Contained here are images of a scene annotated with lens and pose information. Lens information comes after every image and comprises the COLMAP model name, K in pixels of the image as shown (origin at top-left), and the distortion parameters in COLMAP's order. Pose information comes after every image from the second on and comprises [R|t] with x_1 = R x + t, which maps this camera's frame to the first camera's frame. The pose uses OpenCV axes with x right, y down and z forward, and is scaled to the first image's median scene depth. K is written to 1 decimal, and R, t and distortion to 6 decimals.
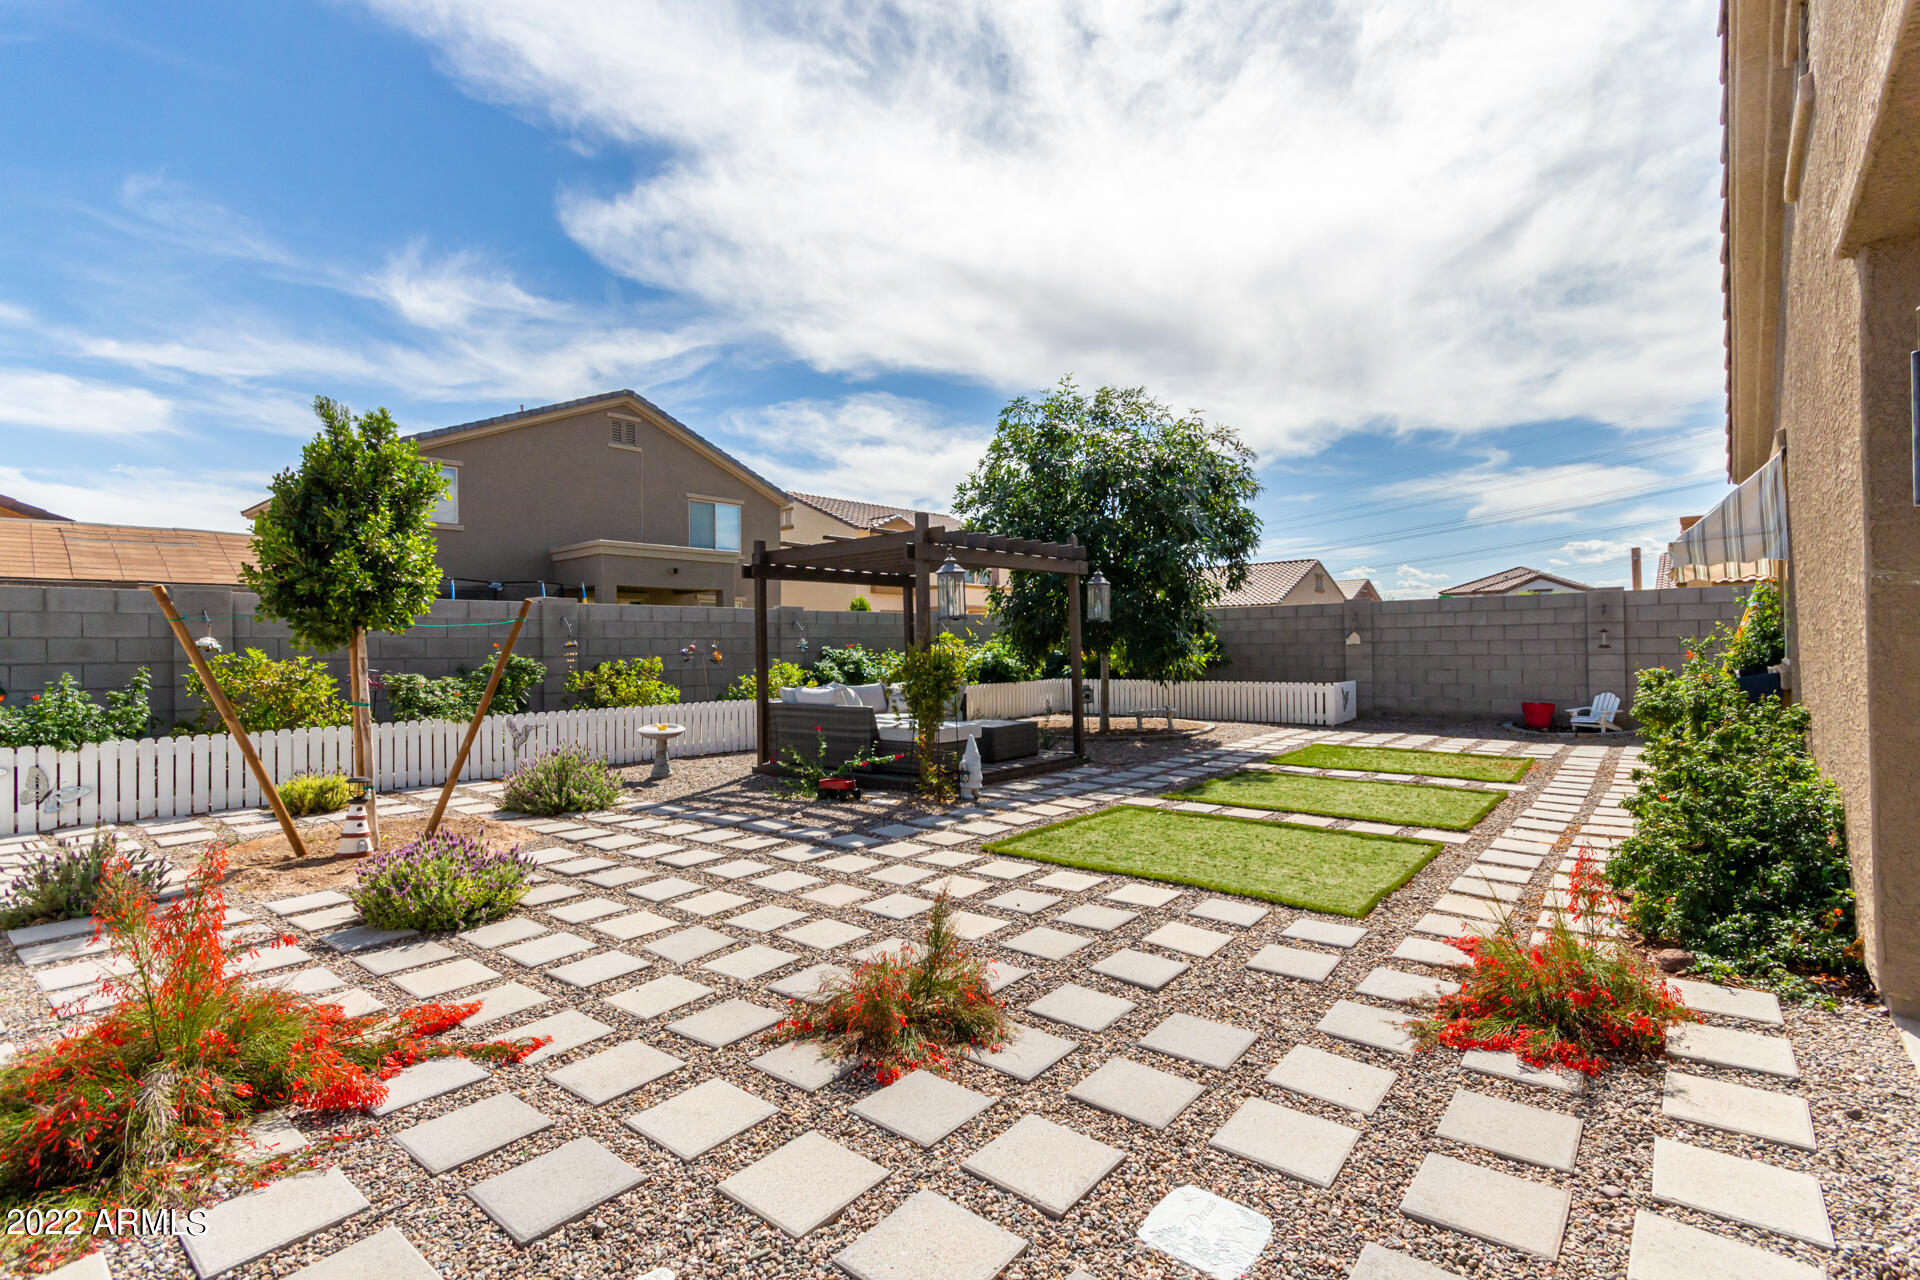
lens RADIAL K [[896.9, 0, 961.3], [0, 896.9, 630.4], [0, 0, 1]] dist [0.003159, 0.001386]
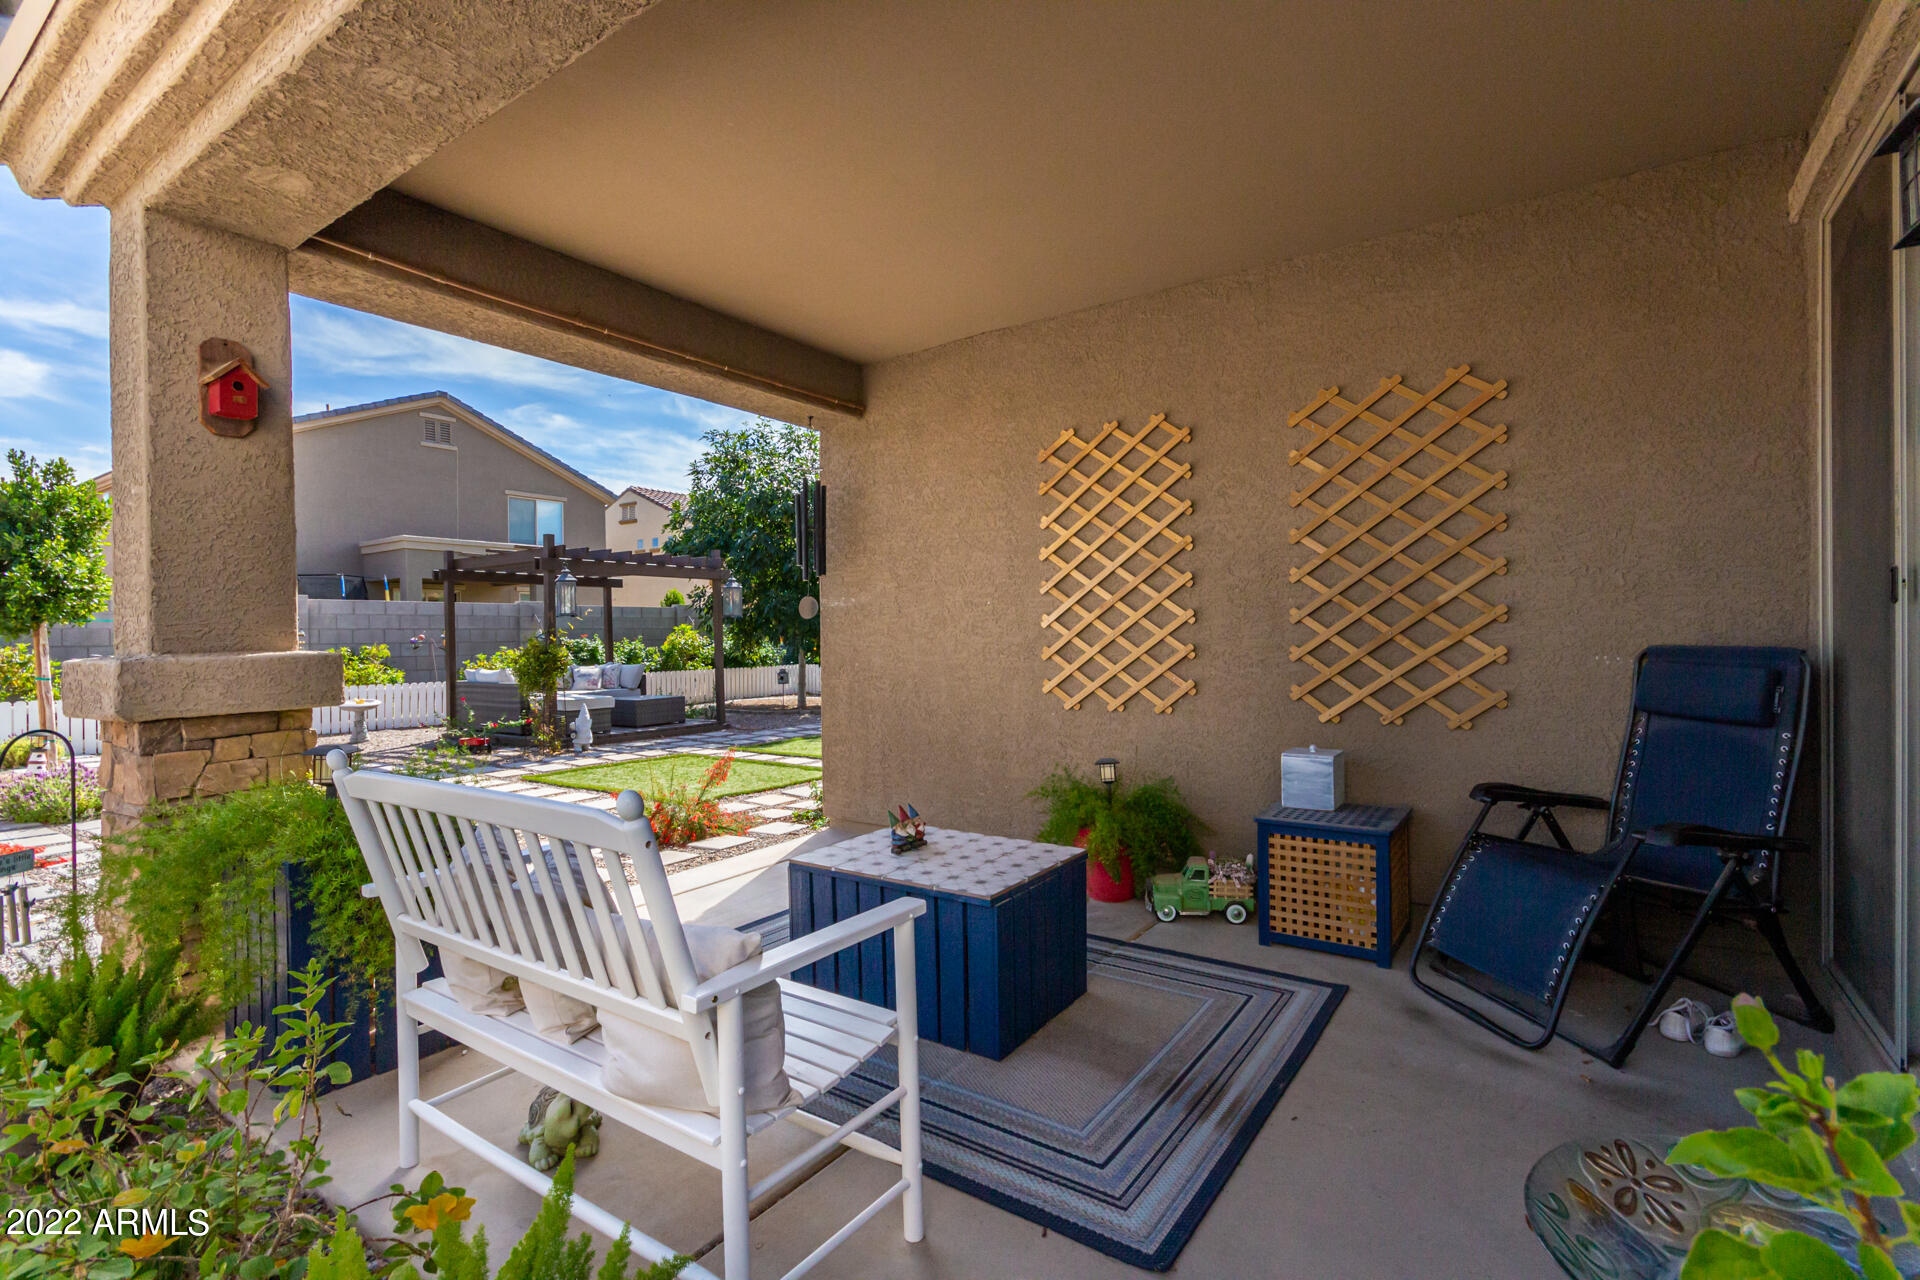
lens RADIAL K [[896.9, 0, 962.9], [0, 896.9, 640.3], [0, 0, 1]] dist [0.003159, 0.001386]
pose [[0.995313, 0.001818, 0.096689, 0.388875], [-0.004072, 0.999724, 0.023121, -0.008778], [-0.096620, -0.023406, 0.995046, -0.322996]]
